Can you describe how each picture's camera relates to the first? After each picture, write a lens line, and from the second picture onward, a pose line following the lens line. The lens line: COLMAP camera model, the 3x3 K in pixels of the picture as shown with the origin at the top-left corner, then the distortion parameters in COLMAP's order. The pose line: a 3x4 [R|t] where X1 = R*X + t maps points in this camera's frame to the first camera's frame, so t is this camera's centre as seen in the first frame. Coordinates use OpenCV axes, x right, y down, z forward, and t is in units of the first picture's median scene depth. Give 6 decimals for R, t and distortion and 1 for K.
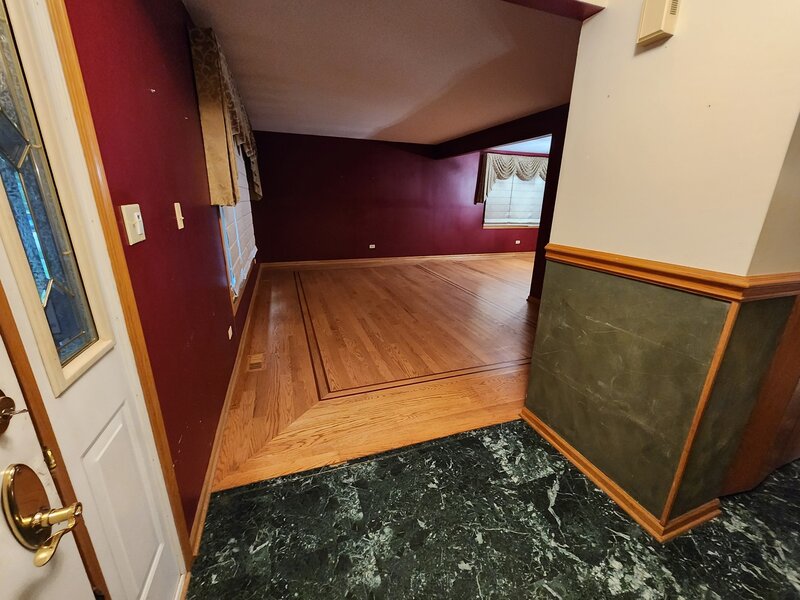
lens RADIAL K [[328.0, 0, 399.4], [0, 328.0, 299.3], [0, 0, 1]] dist [0.002580, -0.000764]
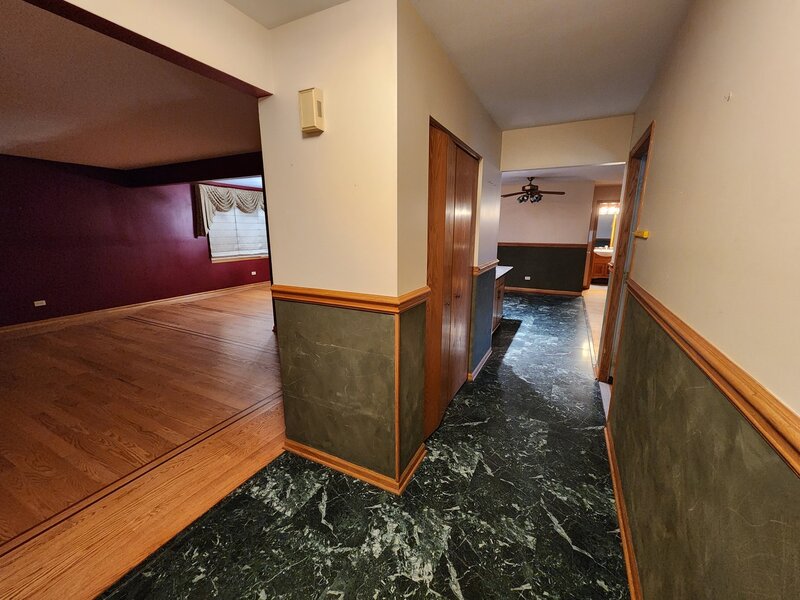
lens RADIAL K [[328.0, 0, 399.8], [0, 328.0, 300.3], [0, 0, 1]] dist [0.002580, -0.000764]
pose [[0.724902, -0.161788, 0.669583, 0.021031], [0.212572, 0.977127, 0.005964, -0.037164], [-0.655233, 0.138011, 0.742713, -0.086233]]
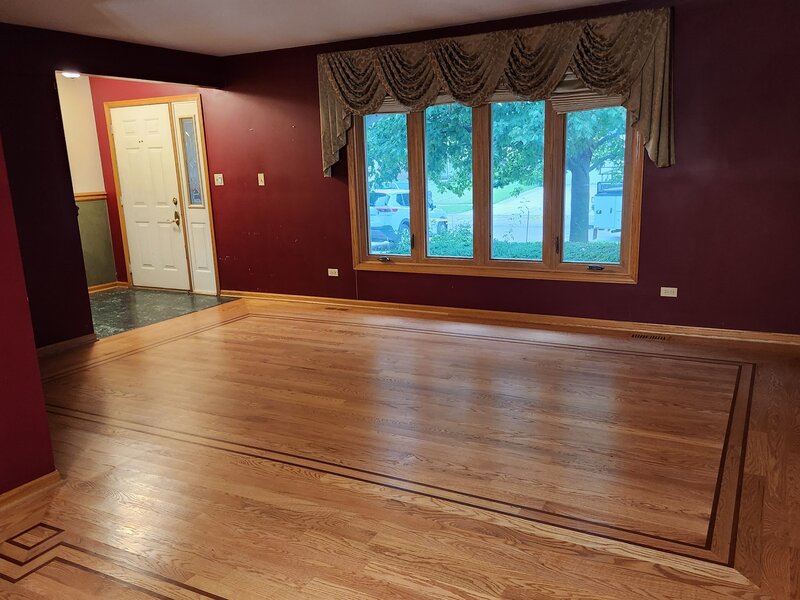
lens RADIAL K [[653.0, 0, 411.3], [0, 653.0, 314.3], [0, 0, 1]] dist [0.063349, -0.002513]
pose [[-0.729312, 0.162415, -0.664625, 1.463855], [-0.185718, 0.887948, 0.420782, -1.304875], [0.658493, 0.430314, -0.617428, 4.167150]]
